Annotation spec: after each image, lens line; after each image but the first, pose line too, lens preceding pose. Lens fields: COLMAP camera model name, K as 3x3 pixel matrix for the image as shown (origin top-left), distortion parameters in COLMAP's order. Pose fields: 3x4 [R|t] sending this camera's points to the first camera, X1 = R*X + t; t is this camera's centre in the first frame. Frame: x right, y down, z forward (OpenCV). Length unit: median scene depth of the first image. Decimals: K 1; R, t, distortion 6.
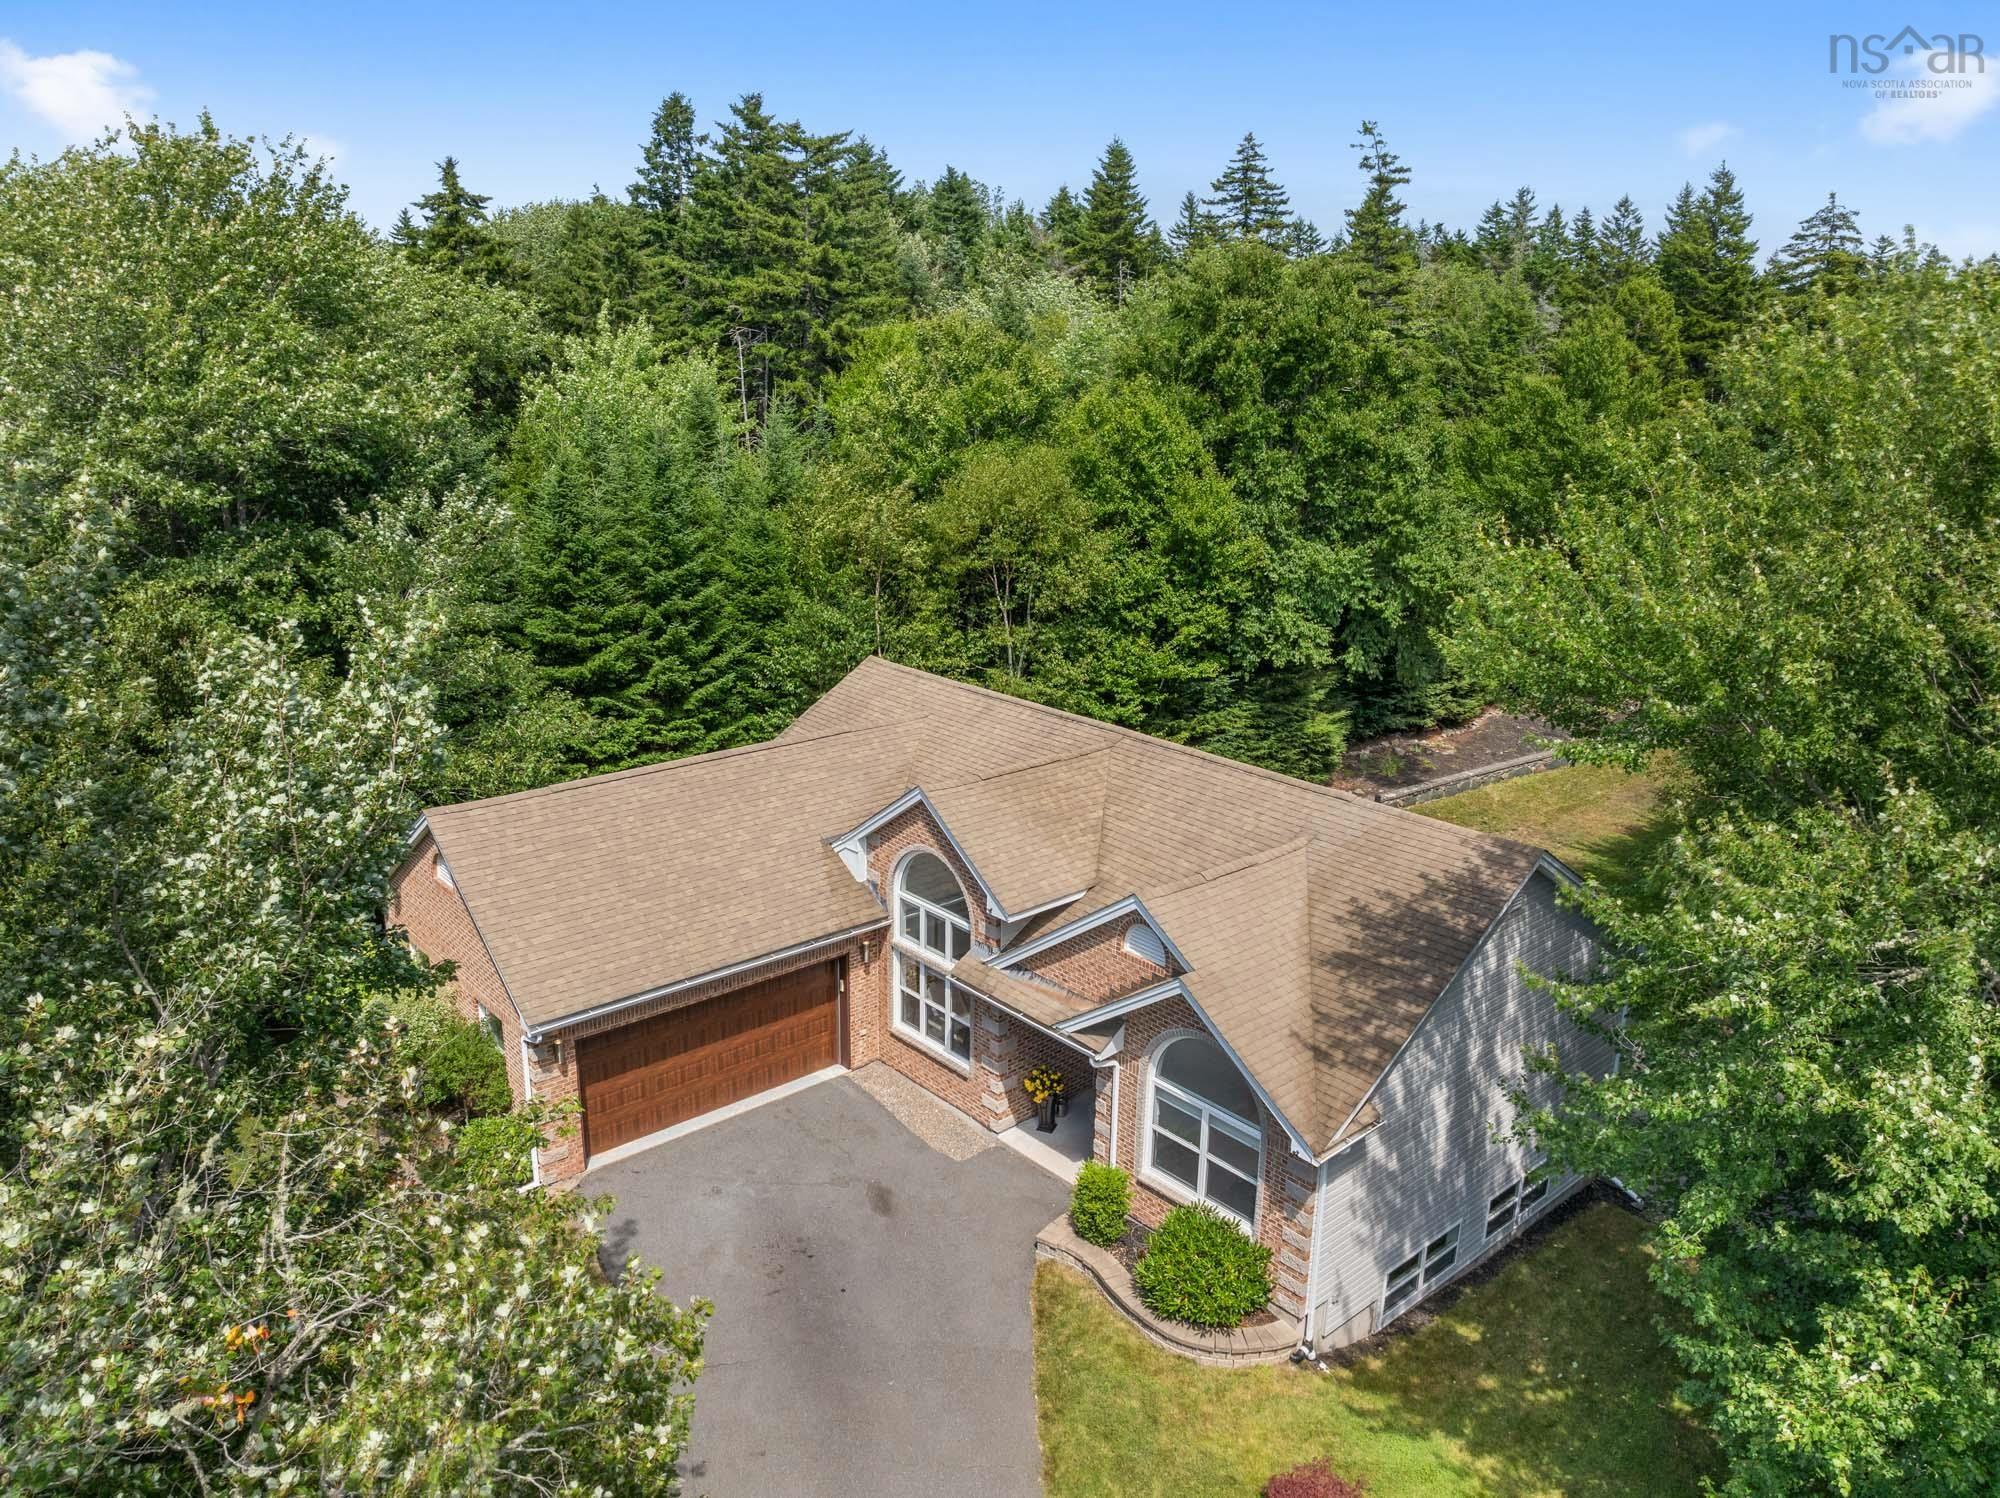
lens RADIAL K [[1415.4, 0, 1000.0], [0, 1415.4, 749.0], [0, 0, 1]] dist [-0.077032, 0.039379]
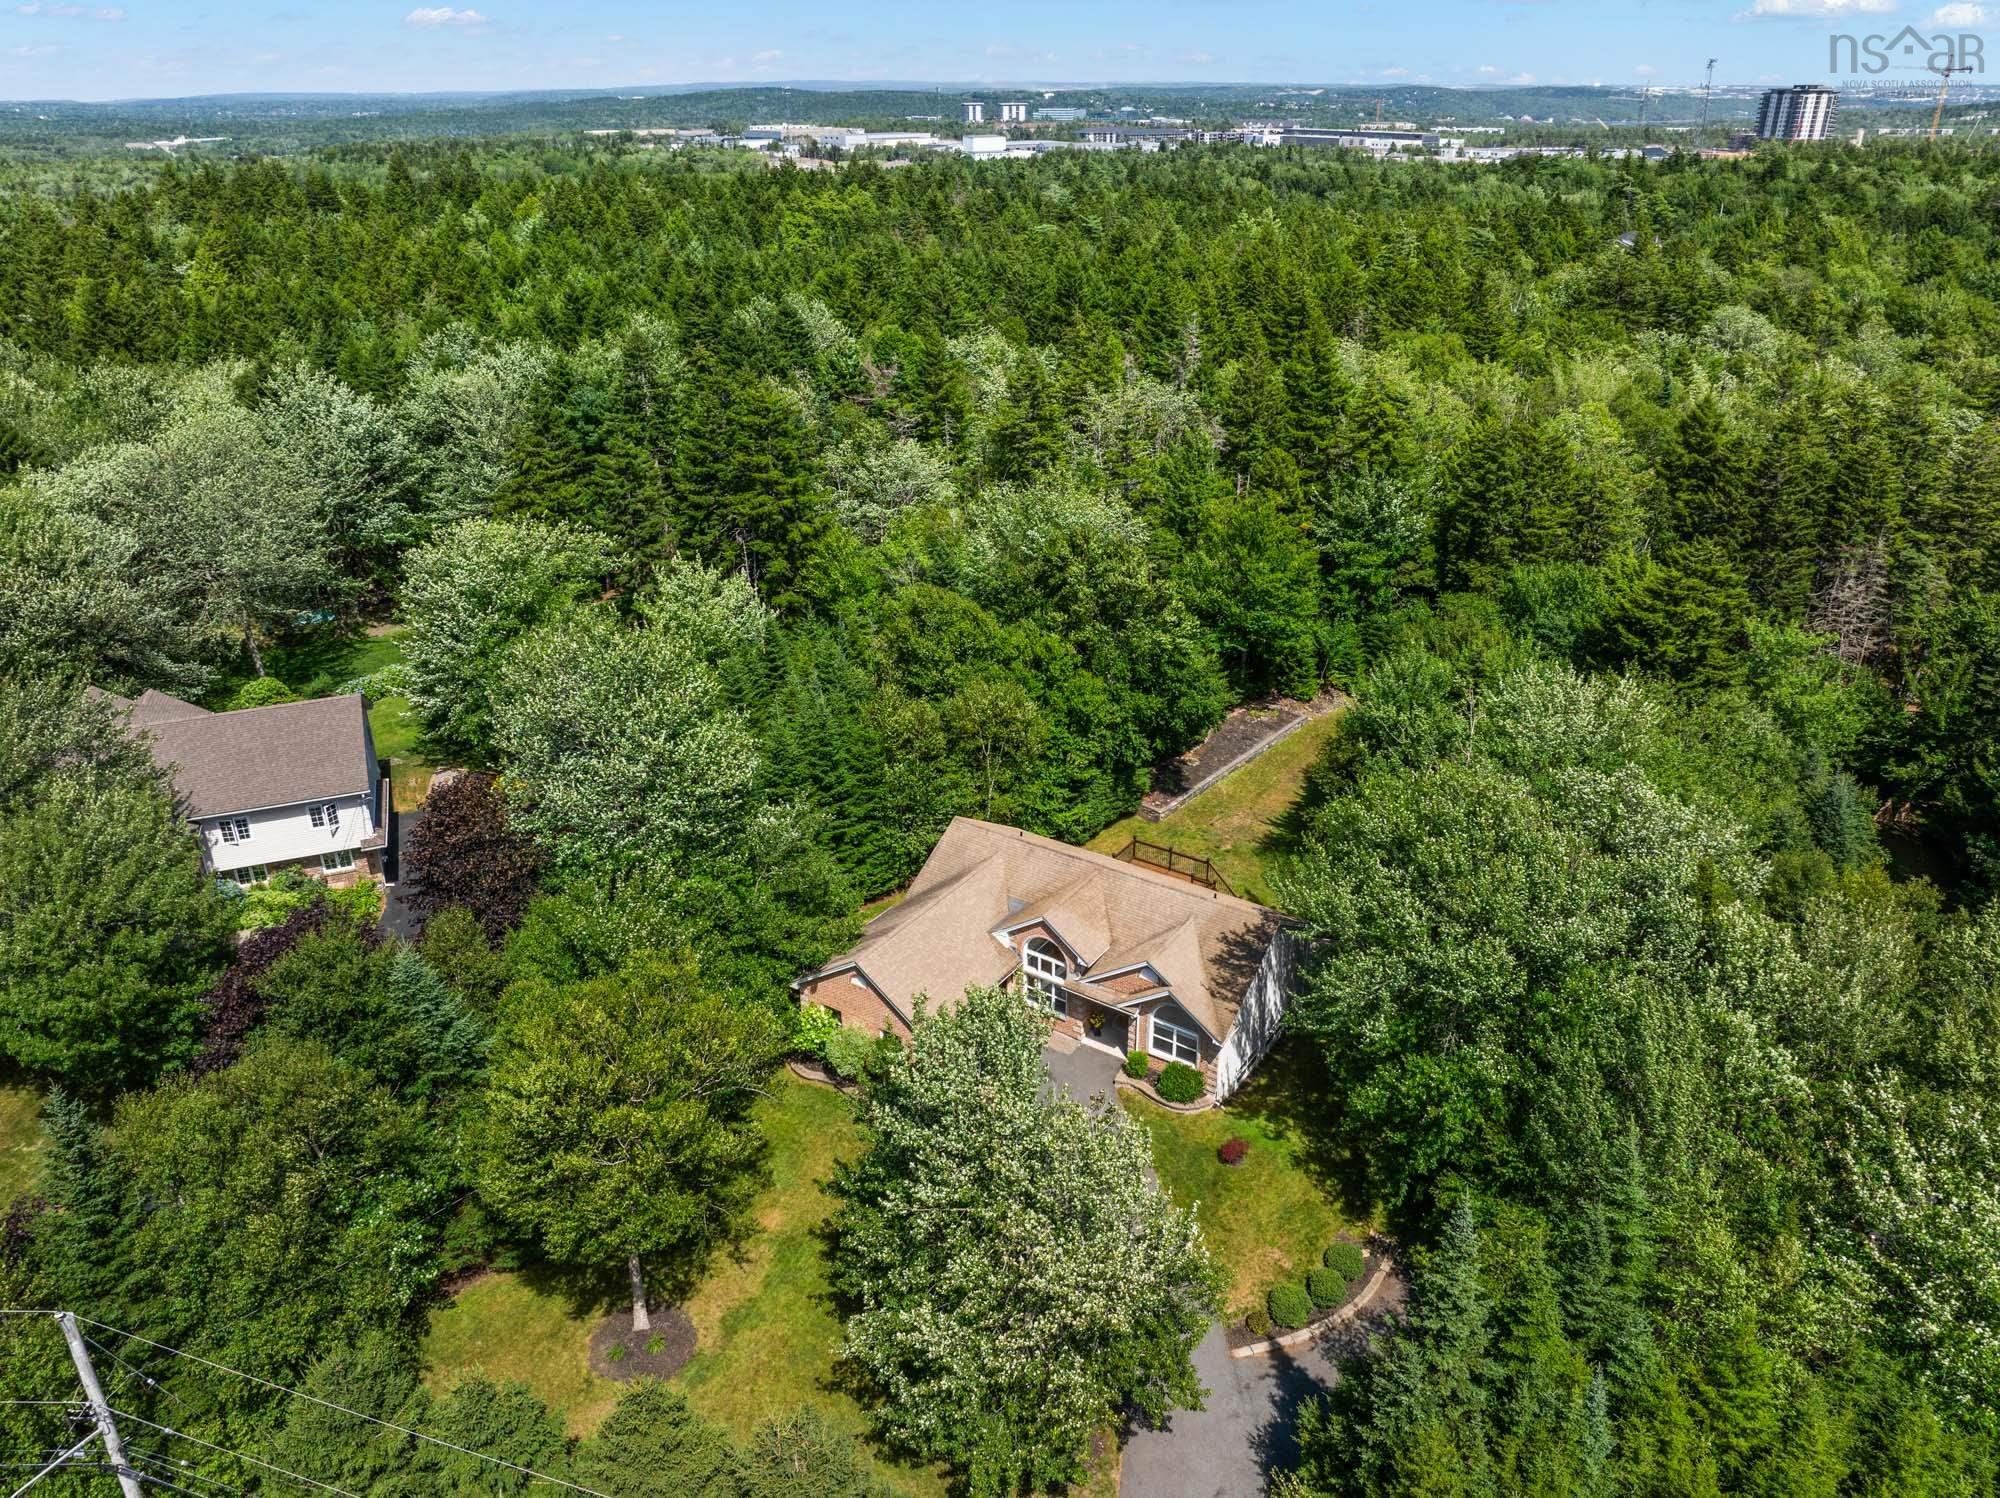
lens RADIAL K [[1415.4, 0, 1000.0], [0, 1415.4, 749.0], [0, 0, 1]] dist [-0.077032, 0.039379]
pose [[0.966899, -0.131737, 0.218520, -0.688991], [0.091659, 0.978573, 0.184372, -0.790962], [-0.238126, -0.158240, 0.958257, -1.439307]]
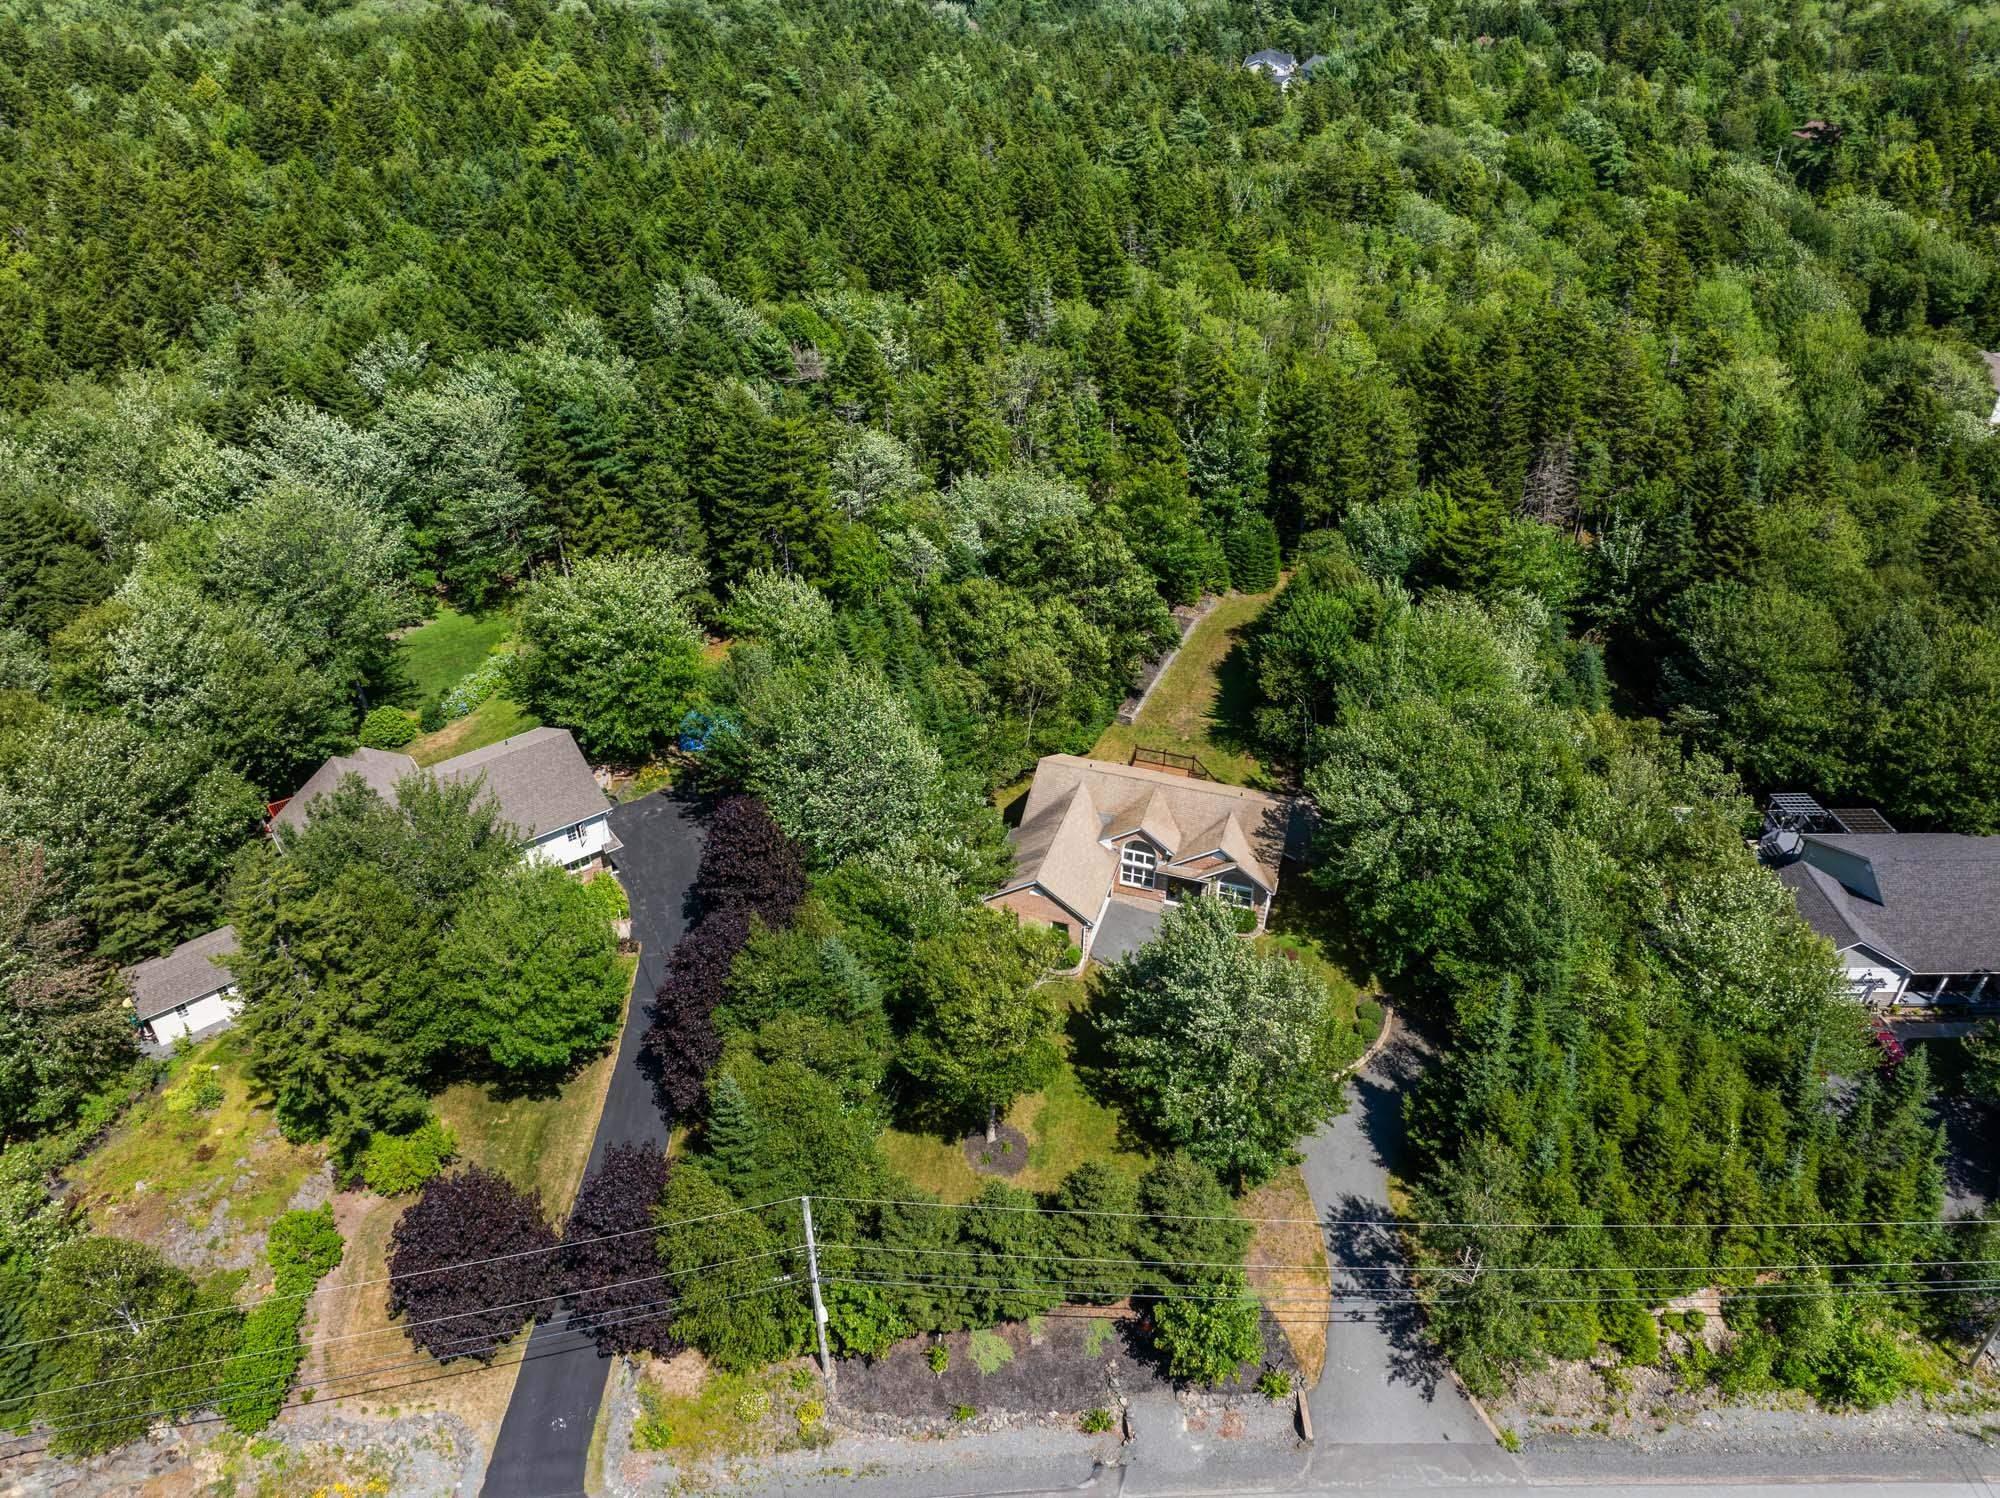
lens RADIAL K [[1415.4, 0, 1000.0], [0, 1415.4, 749.0], [0, 0, 1]] dist [-0.077032, 0.039379]
pose [[0.860509, -0.300185, 0.411597, -1.989067], [0.146688, 0.919734, 0.364103, -1.695301], [-0.487859, -0.252938, 0.835474, -2.016405]]
